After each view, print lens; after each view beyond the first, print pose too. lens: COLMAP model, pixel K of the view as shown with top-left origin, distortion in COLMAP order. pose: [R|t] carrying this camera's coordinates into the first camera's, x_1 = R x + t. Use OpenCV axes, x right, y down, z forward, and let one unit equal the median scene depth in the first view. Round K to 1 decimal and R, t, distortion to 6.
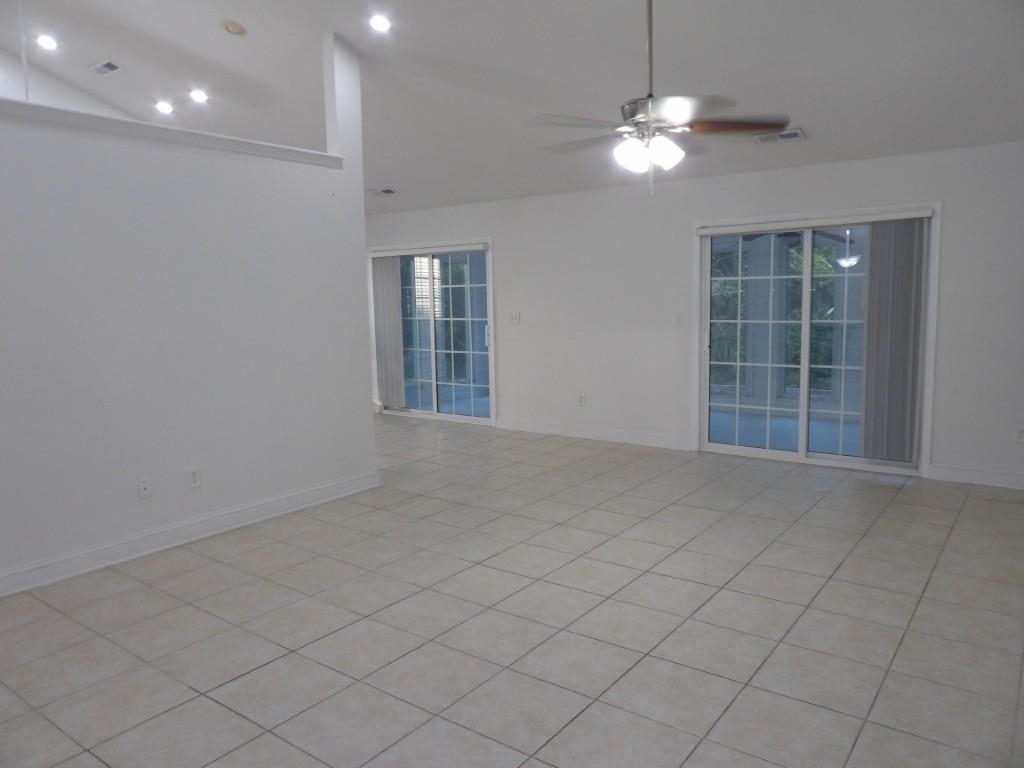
lens RADIAL K [[731.9, 0, 509.7], [0, 731.9, 379.6], [0, 0, 1]] dist [-0.030578, 0.036911]
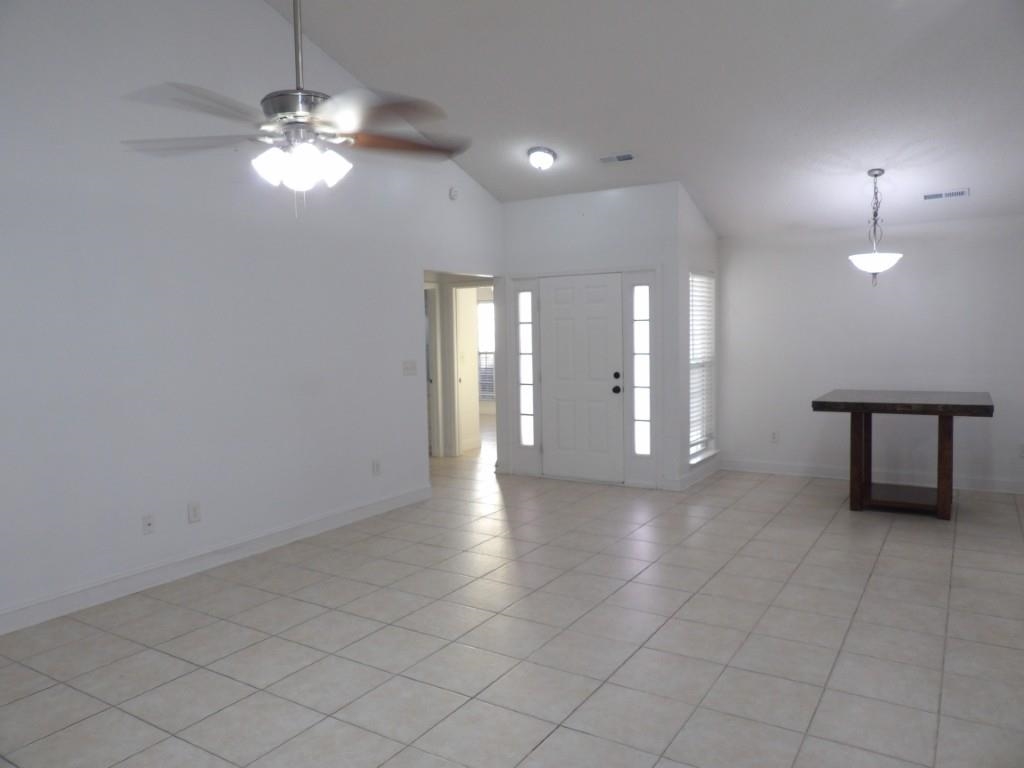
lens RADIAL K [[731.9, 0, 509.7], [0, 731.9, 379.6], [0, 0, 1]] dist [-0.030578, 0.036911]
pose [[-0.995809, 0.046583, -0.078711, 0.040638], [0.031724, 0.983072, 0.180452, -0.192349], [0.085785, 0.177198, -0.980429, 1.564633]]
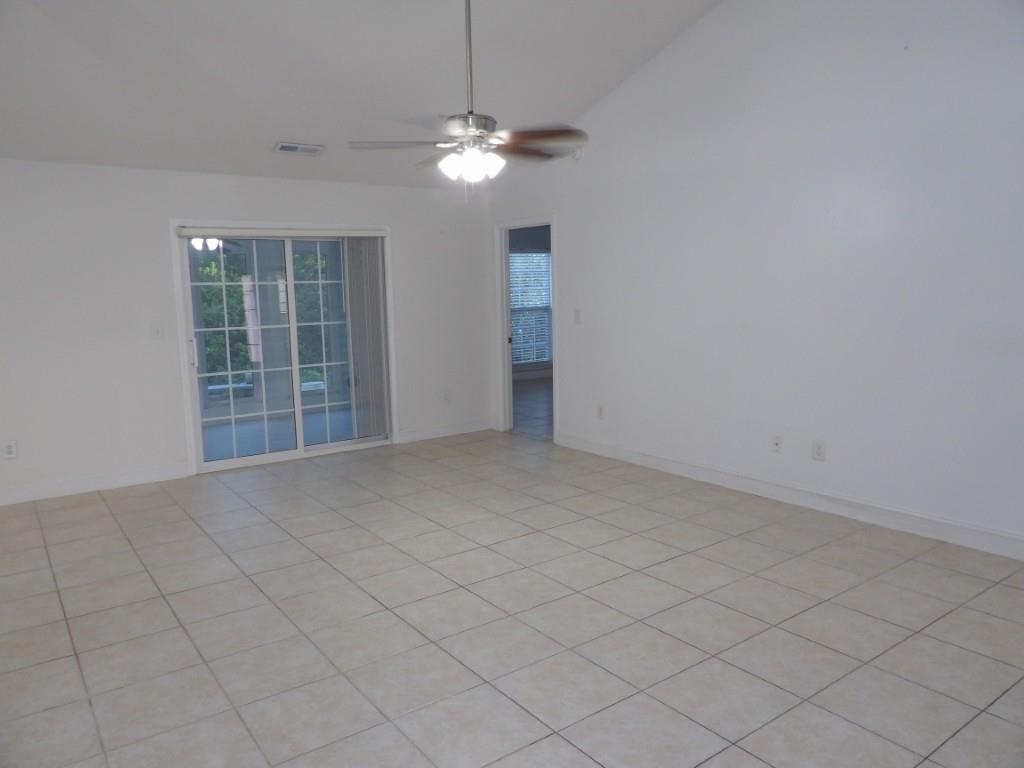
lens RADIAL K [[731.9, 0, 509.7], [0, 731.9, 379.6], [0, 0, 1]] dist [-0.030578, 0.036911]
pose [[0.287264, -0.103463, 0.952247, -0.758405], [0.124313, 0.989768, 0.070038, -0.052479], [-0.949750, 0.098257, 0.297186, 0.568656]]
